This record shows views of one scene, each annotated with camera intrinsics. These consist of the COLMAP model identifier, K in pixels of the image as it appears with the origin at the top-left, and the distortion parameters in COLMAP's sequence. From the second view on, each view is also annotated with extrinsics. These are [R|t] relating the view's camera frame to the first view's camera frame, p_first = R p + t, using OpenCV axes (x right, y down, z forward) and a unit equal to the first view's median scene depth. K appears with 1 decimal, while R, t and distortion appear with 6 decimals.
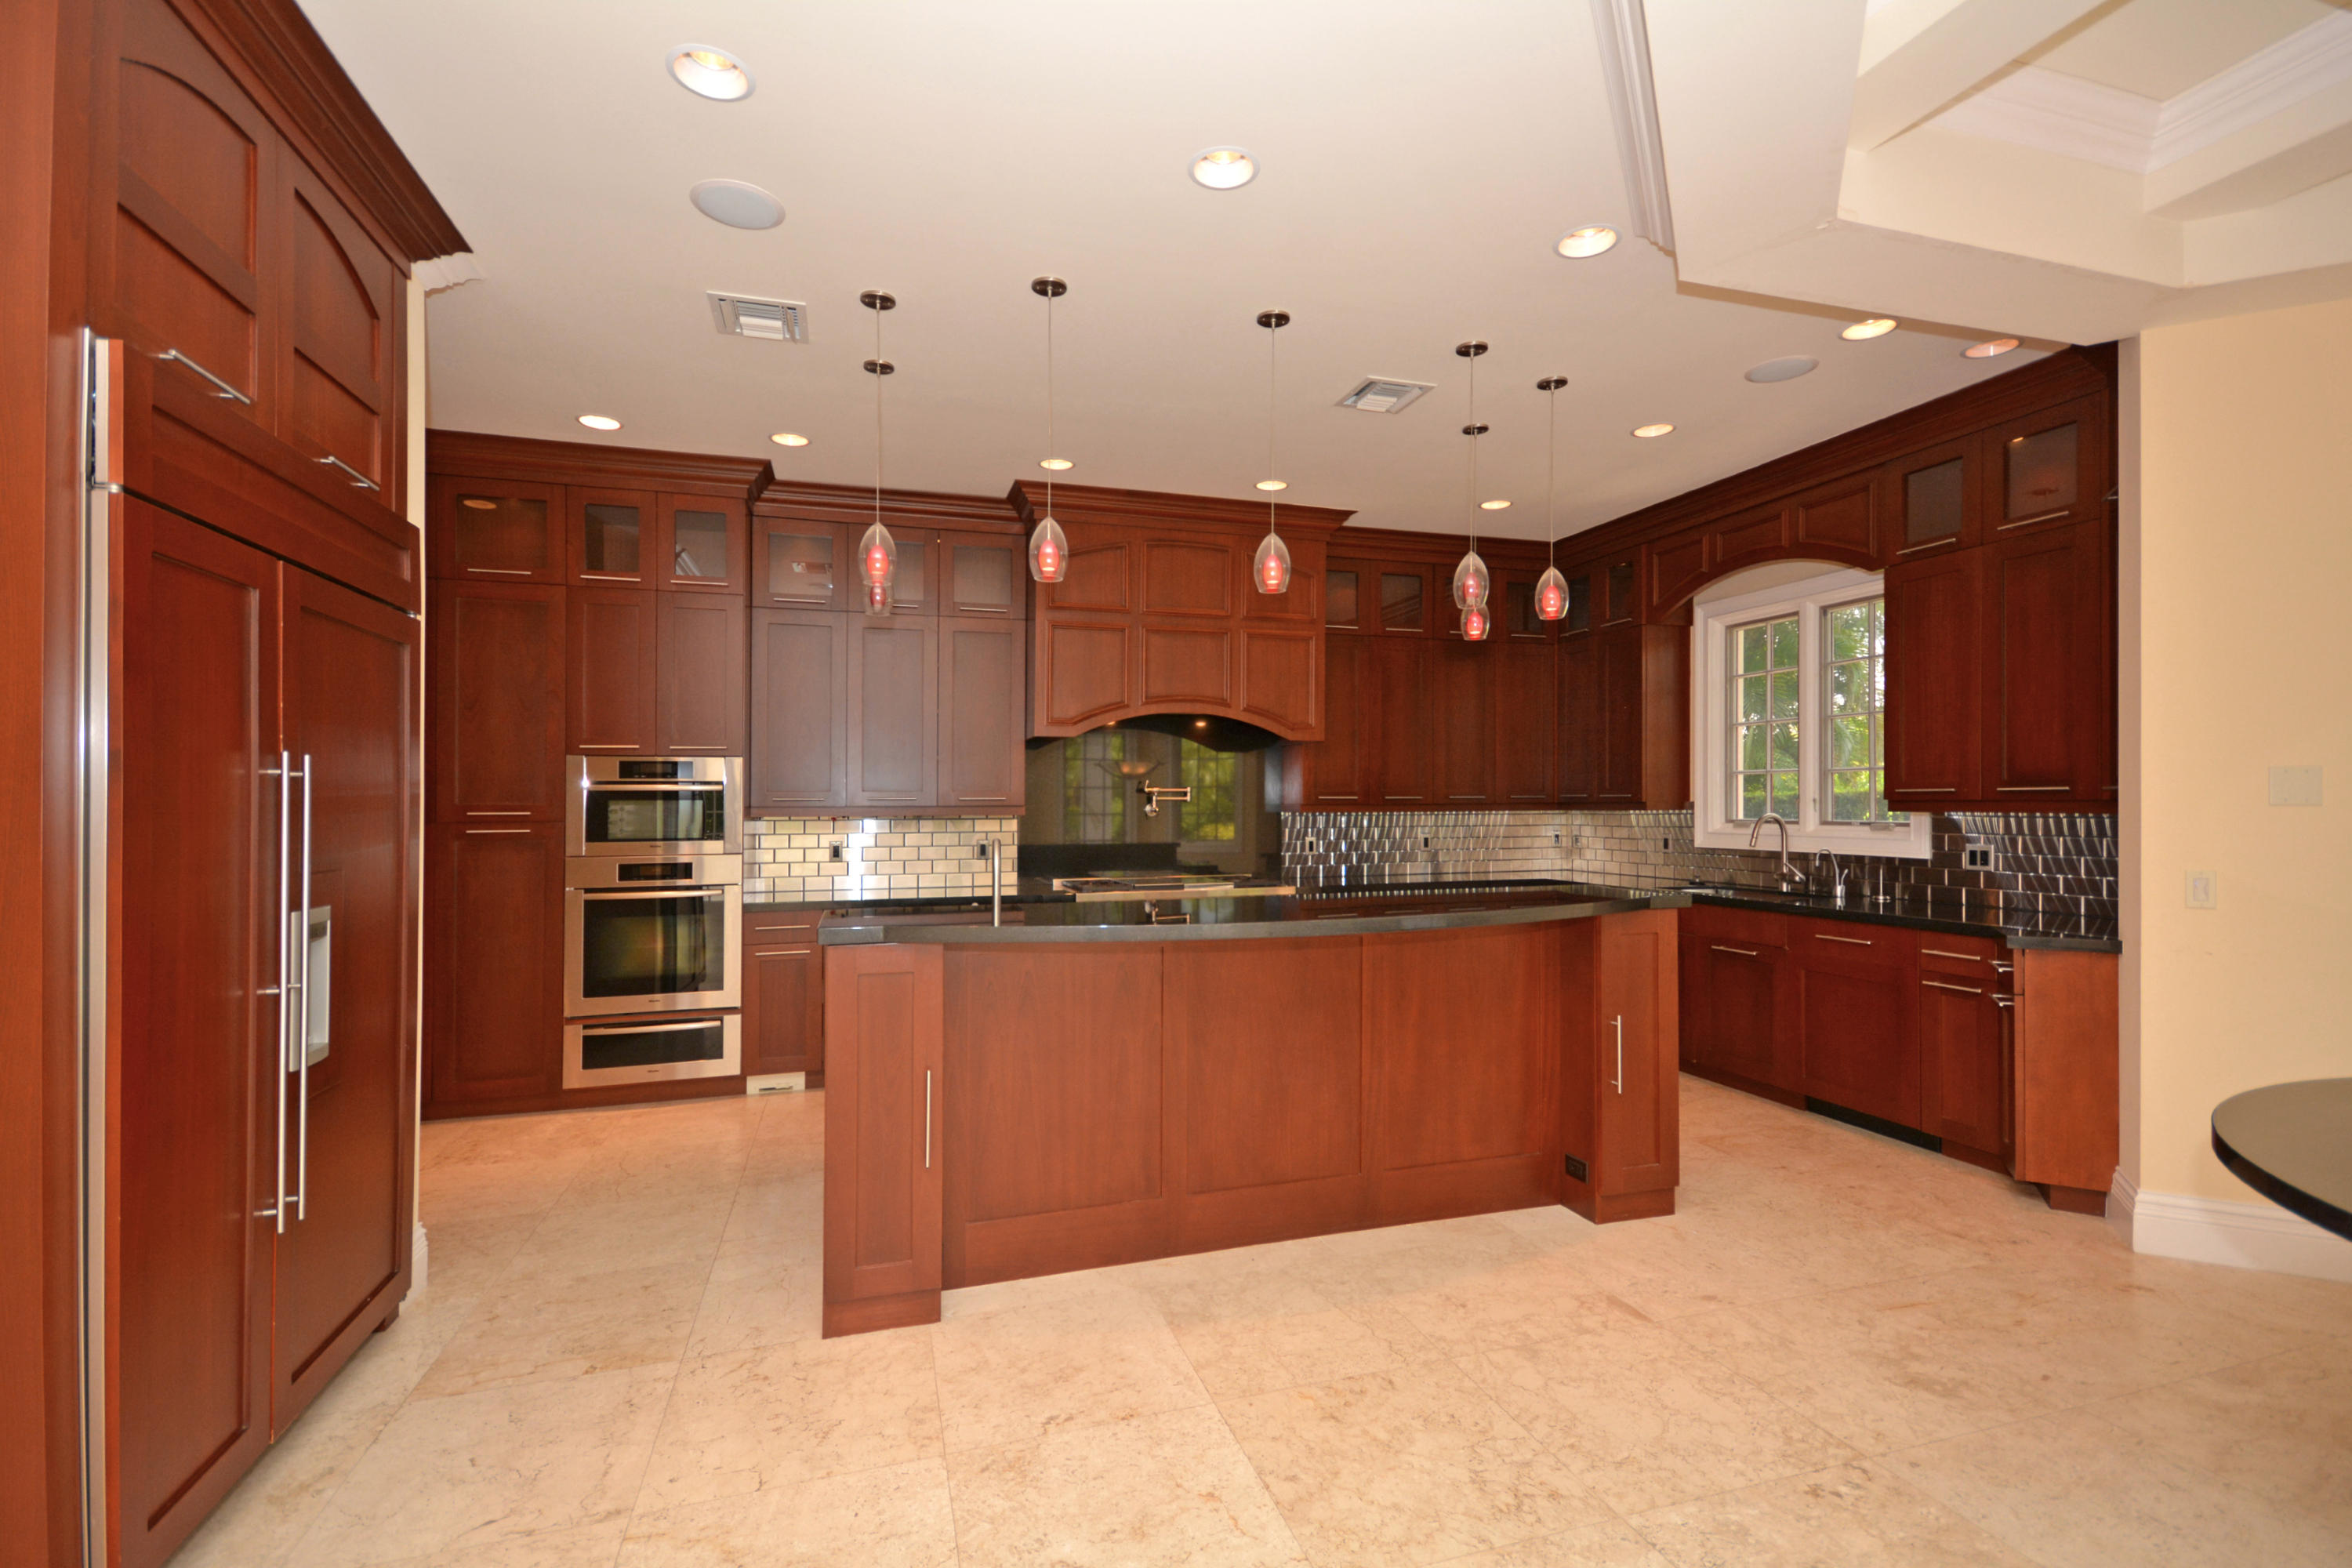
lens RADIAL K [[1072.3, 0, 1178.8], [0, 1072.3, 783.1], [0, 0, 1]] dist [0.005403, -0.006632]
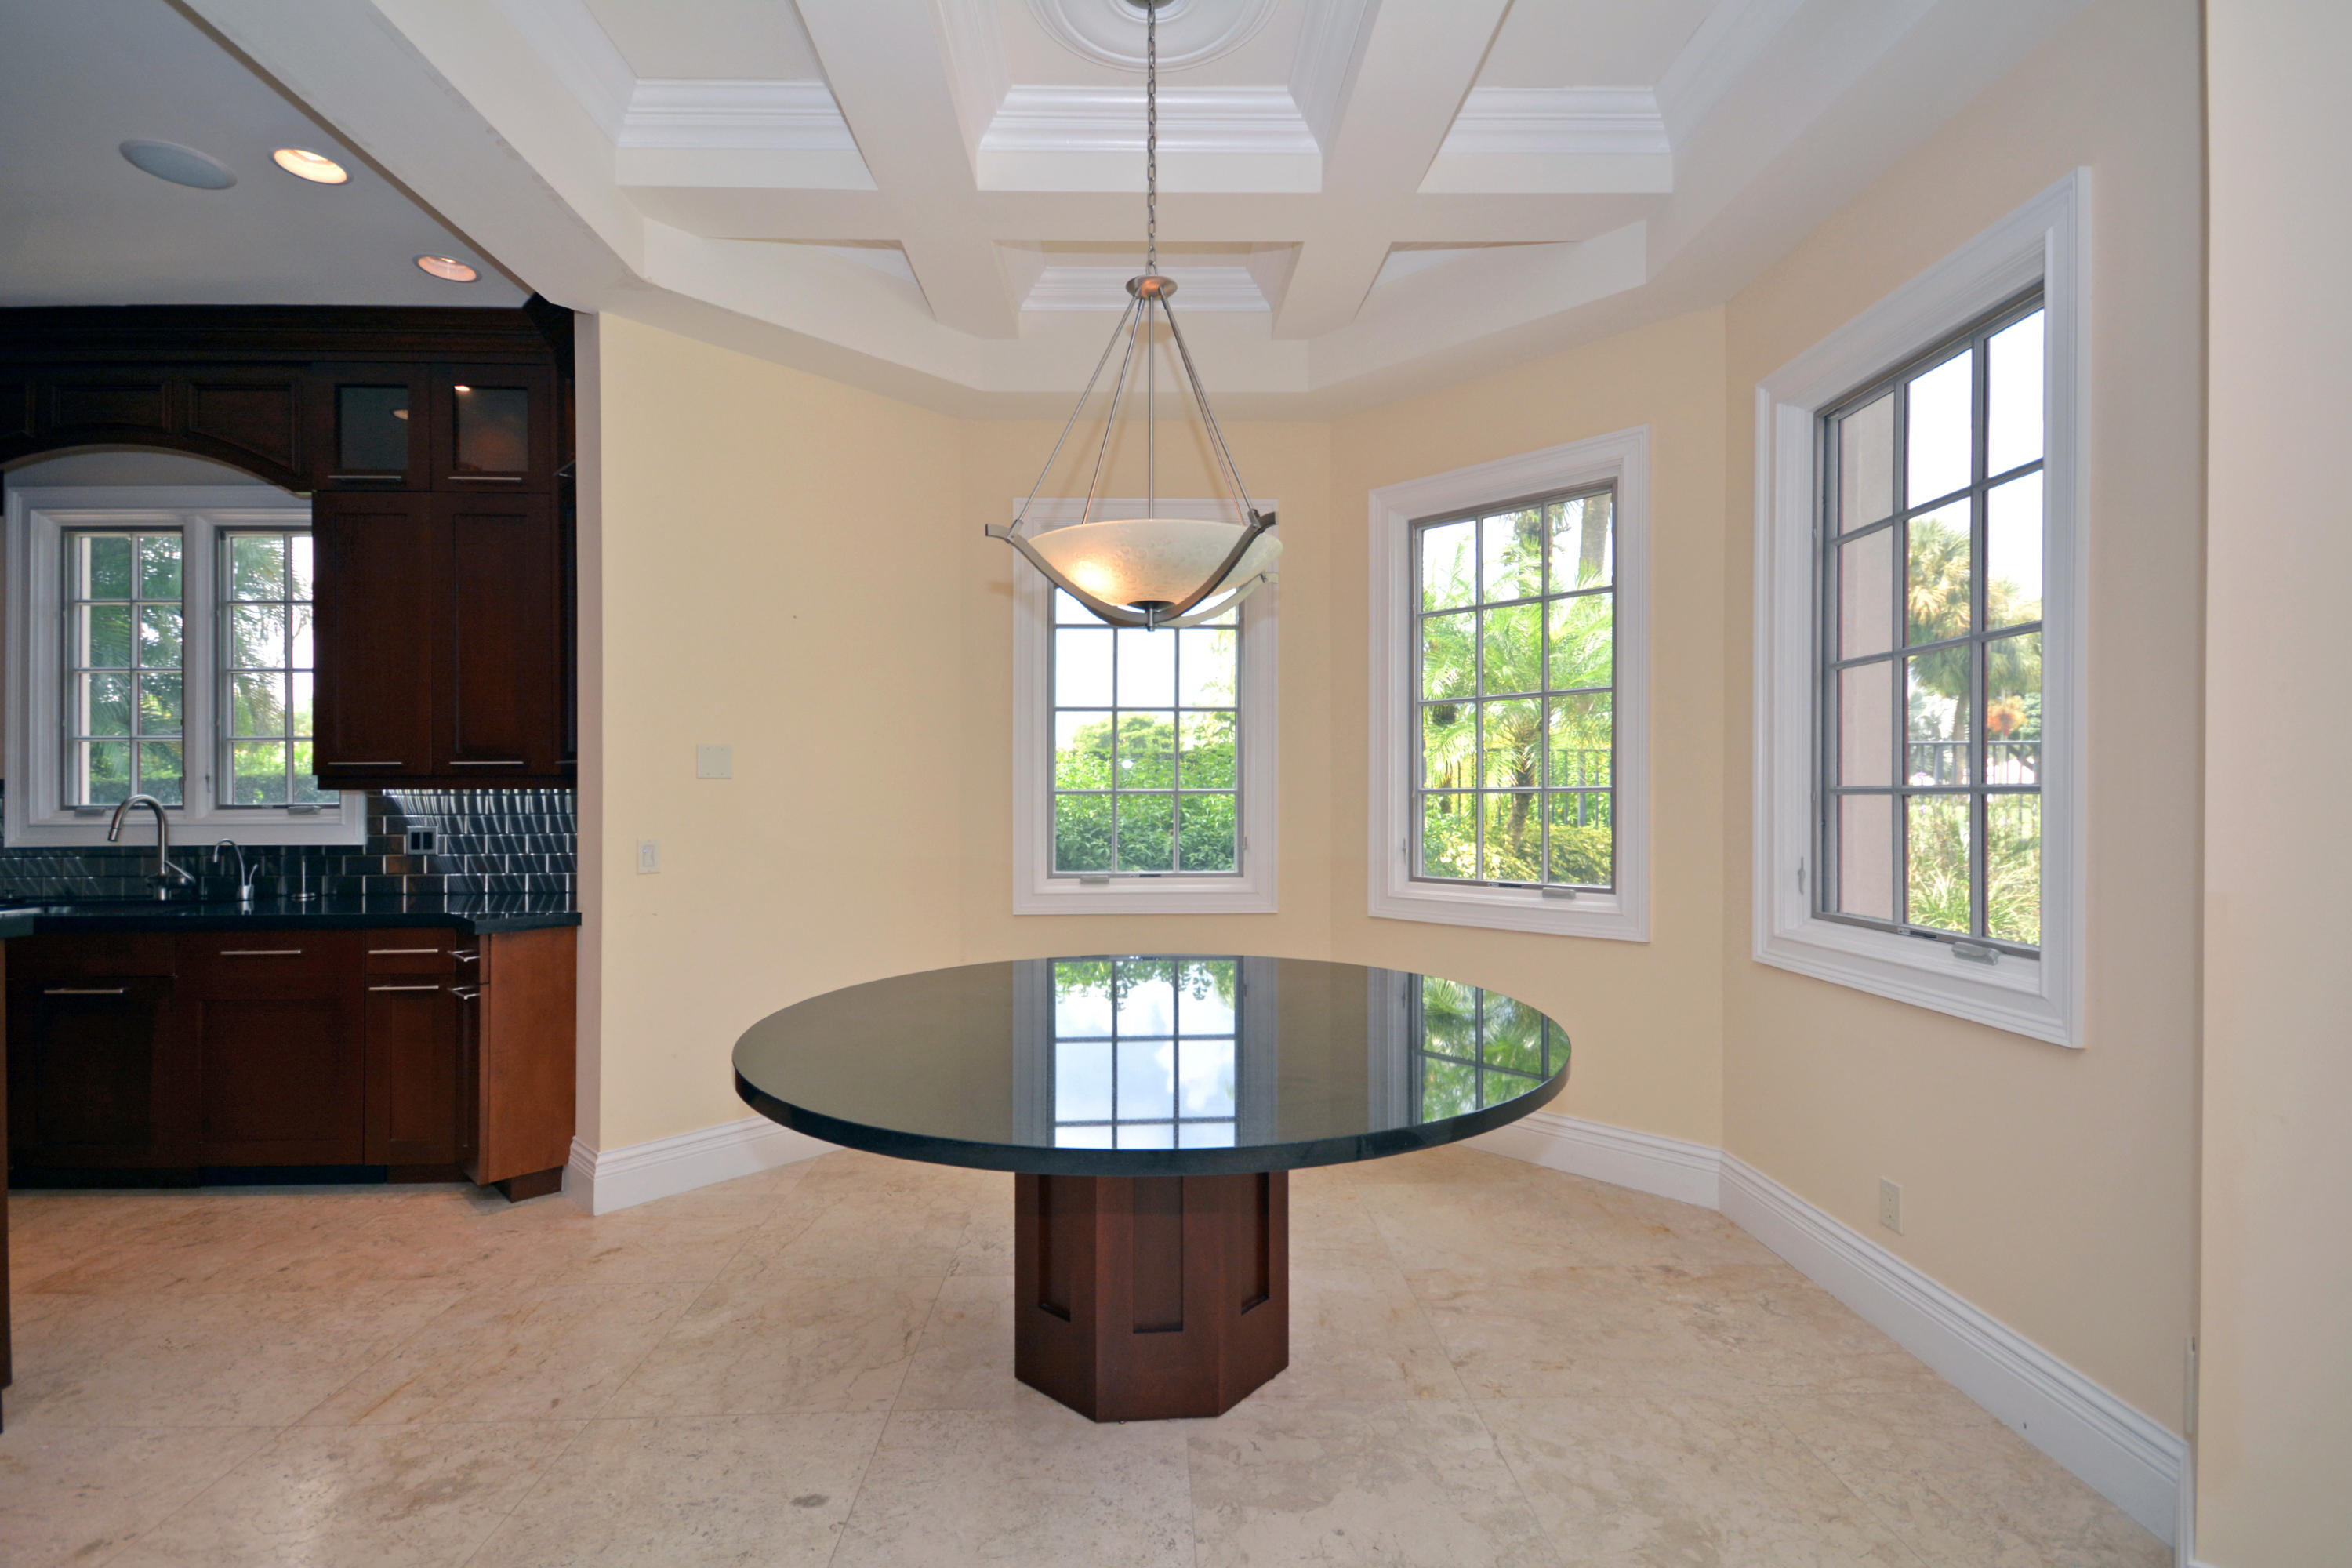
lens RADIAL K [[1072.3, 0, 1188.2], [0, 1072.3, 792.2], [0, 0, 1]] dist [0.005403, -0.006632]
pose [[0.265309, -0.005213, 0.964149, 0.051236], [-0.009052, 0.999928, 0.007898, 0.018234], [-0.964121, -0.010823, 0.265243, 0.157281]]
